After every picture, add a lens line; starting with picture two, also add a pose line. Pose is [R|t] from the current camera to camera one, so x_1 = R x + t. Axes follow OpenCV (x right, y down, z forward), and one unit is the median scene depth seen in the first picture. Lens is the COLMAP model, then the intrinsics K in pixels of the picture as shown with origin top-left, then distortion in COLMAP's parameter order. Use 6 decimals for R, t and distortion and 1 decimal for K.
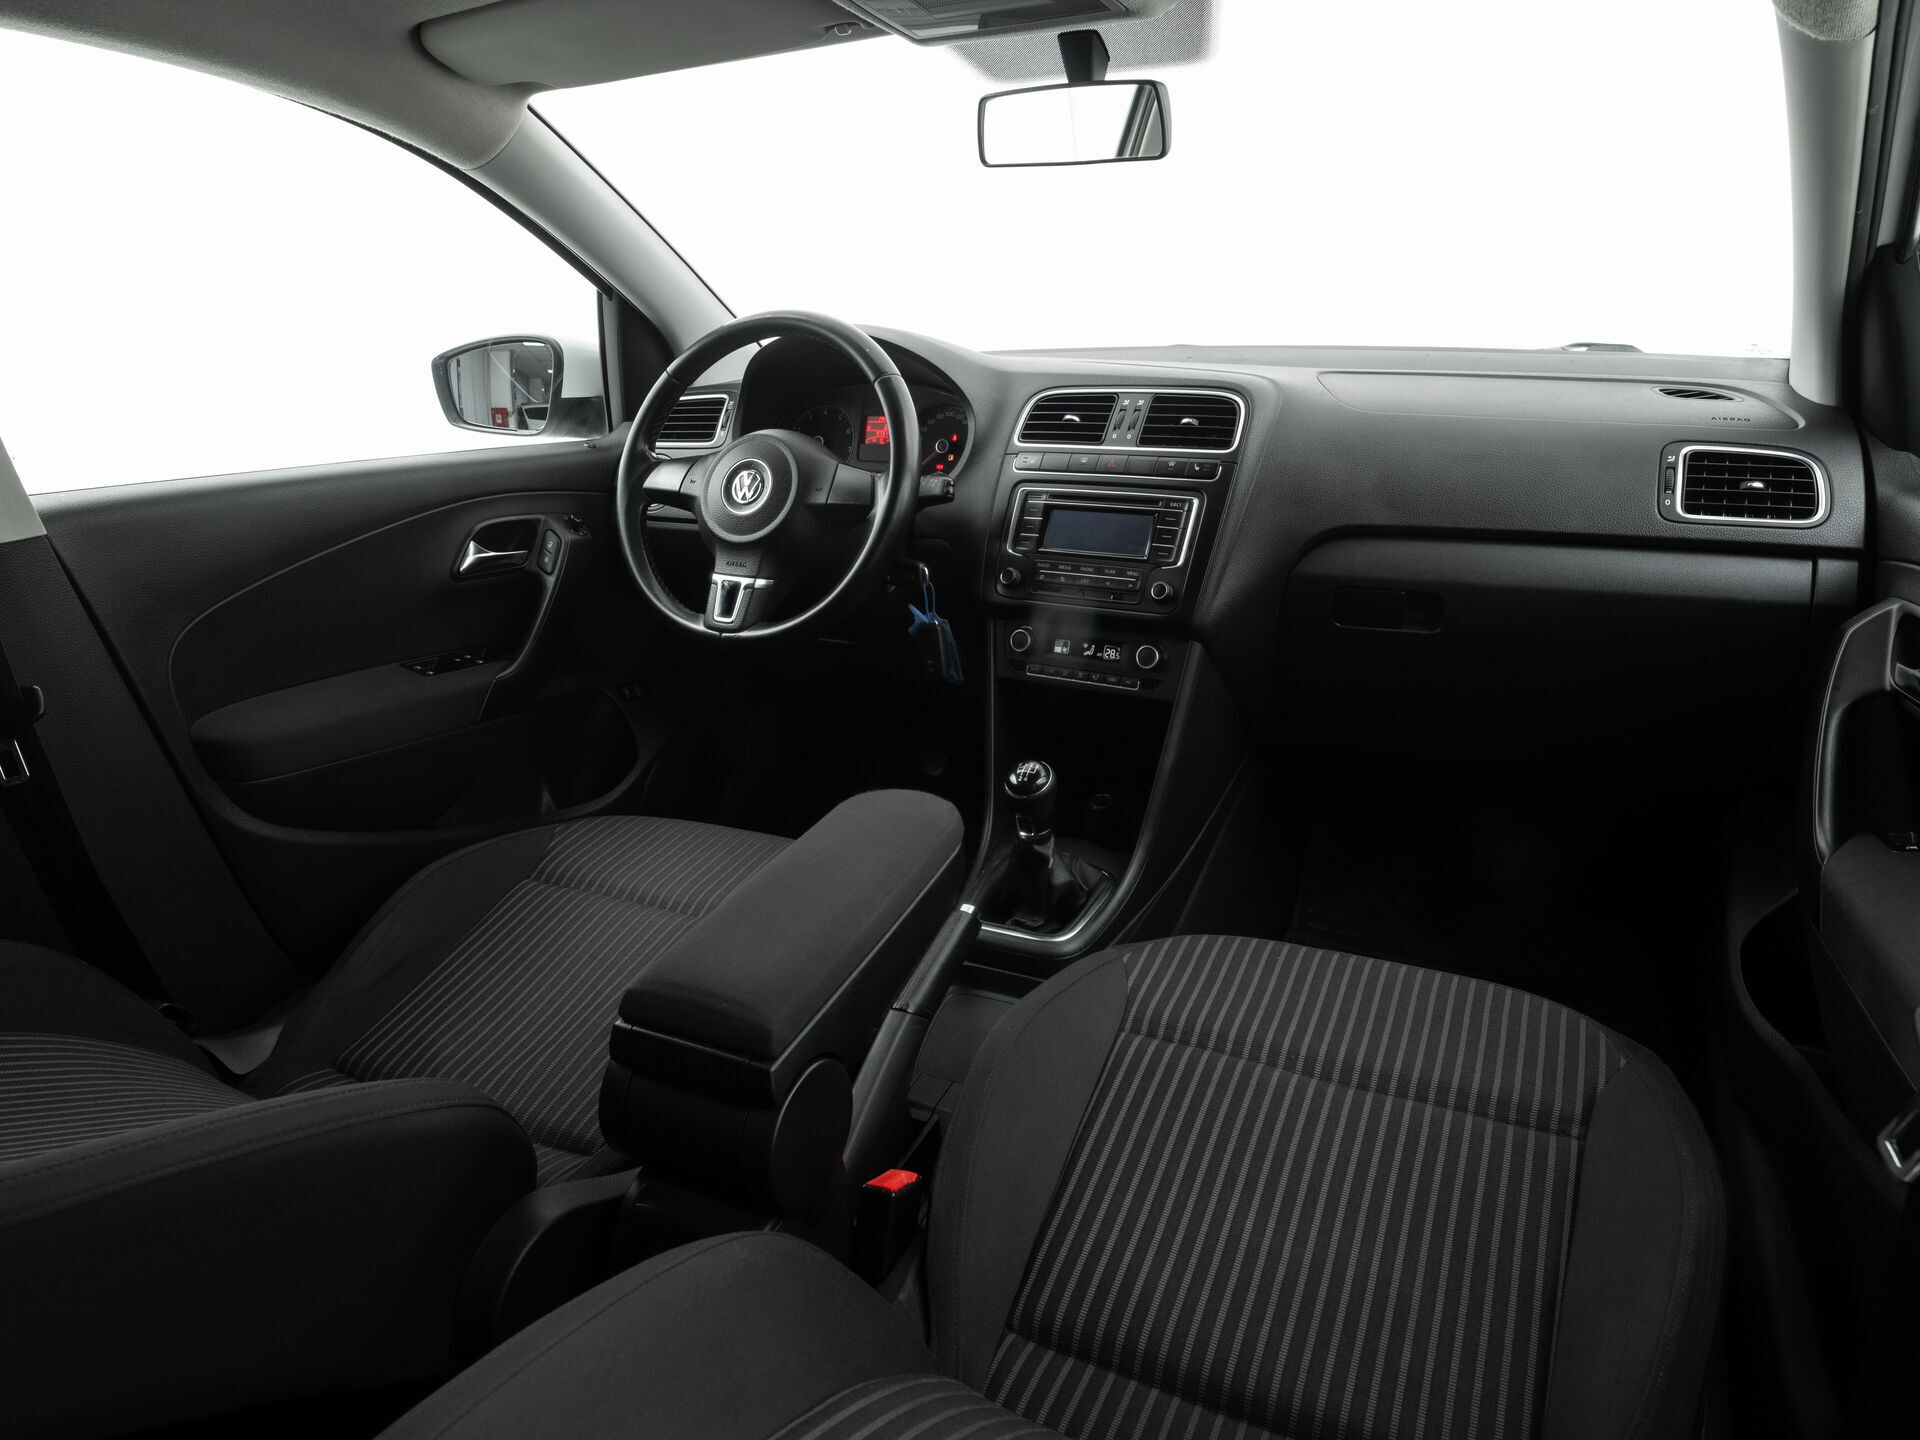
lens RADIAL K [[1241.3, 0, 960.0], [0, 1241.3, 720.0], [0, 0, 1]] dist [-0.027321, 0.002744]
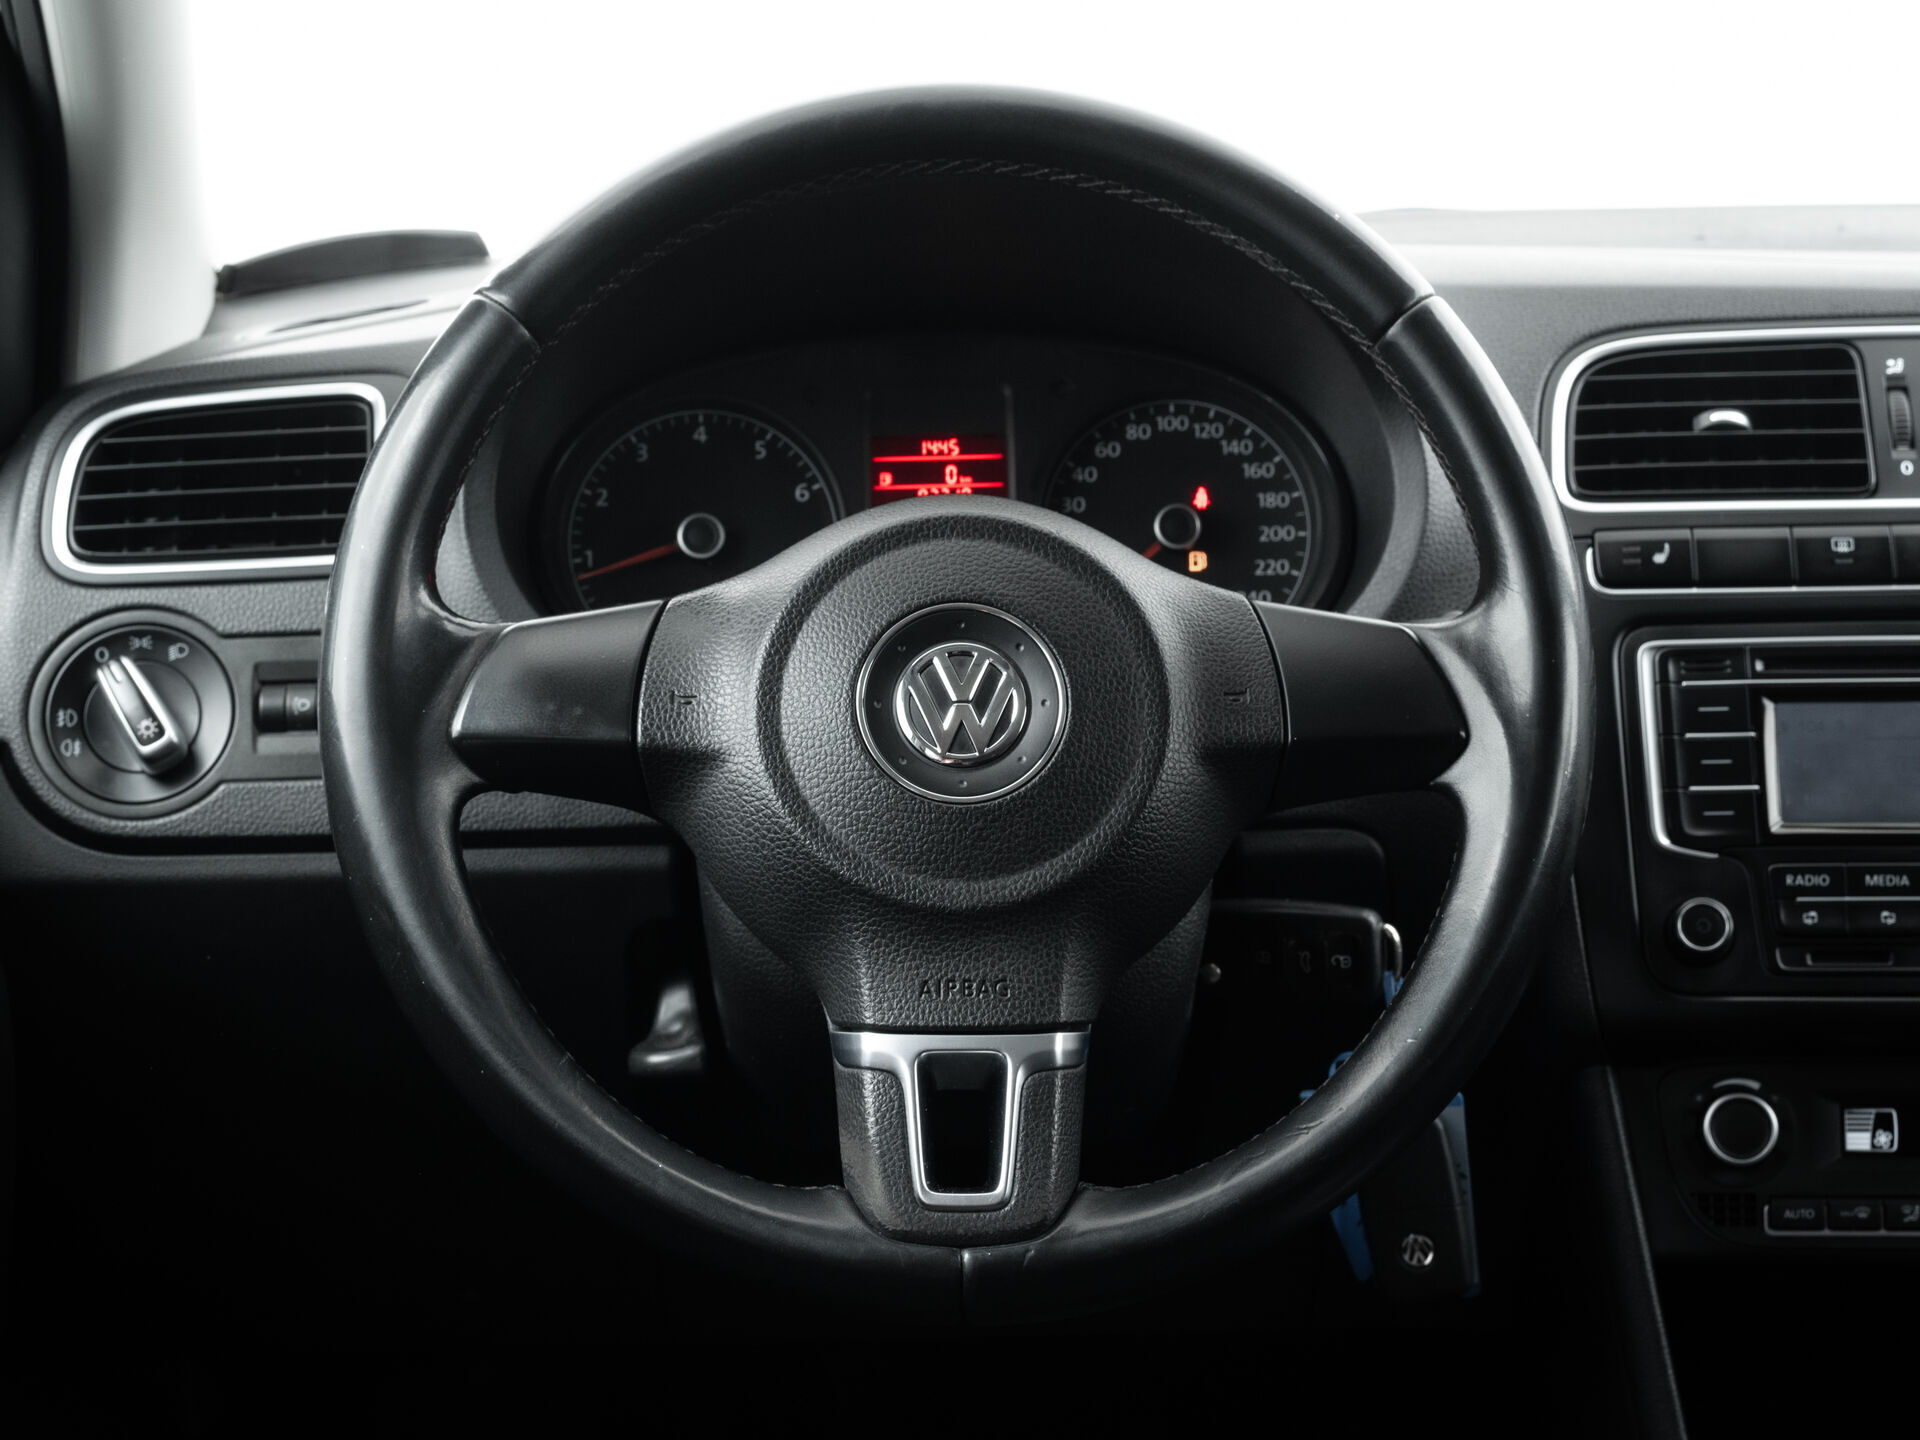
lens RADIAL K [[3335.2, 0, 960.0], [0, 3335.2, 720.0], [0, 0, 1]] dist [0.012887, 0.003981]
pose [[0.885378, -0.077156, 0.458424, -0.508902], [0.144169, 0.983082, -0.112981, -0.100594], [-0.441951, 0.166122, 0.881523, 0.346115]]
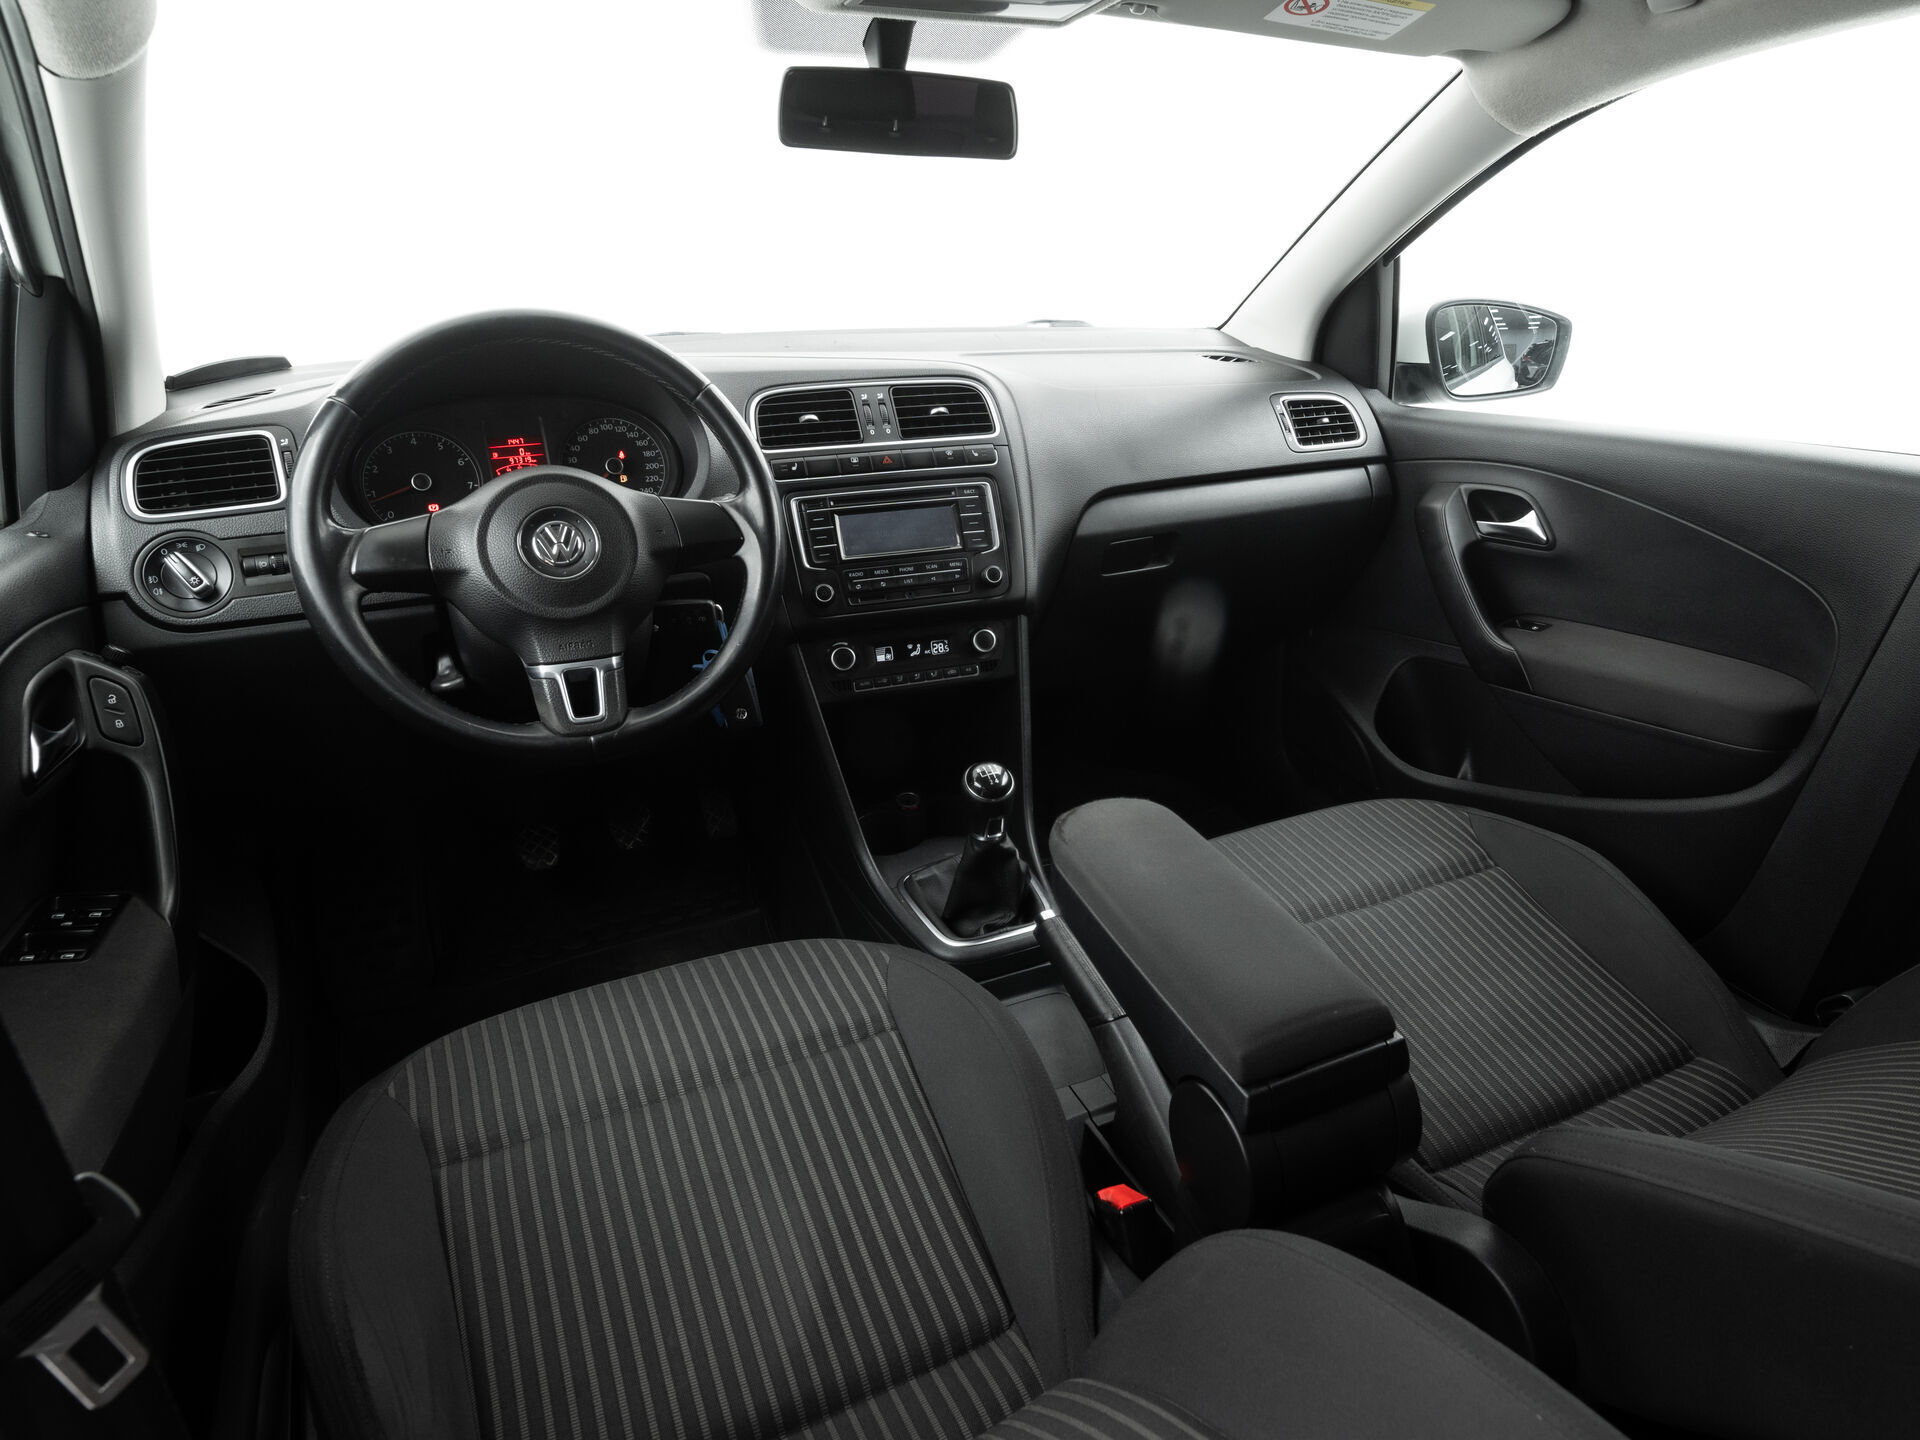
lens RADIAL K [[1254.4, 0, 1088.0], [0, 1254.4, 718.9], [0, 0, 1]] dist [-0.026107, 0.001908]
pose [[0.579823, -0.269029, 0.769044, -0.597615], [0.249213, 0.957232, 0.146966, -0.116282], [-0.775692, 0.106442, 0.622071, 0.282087]]
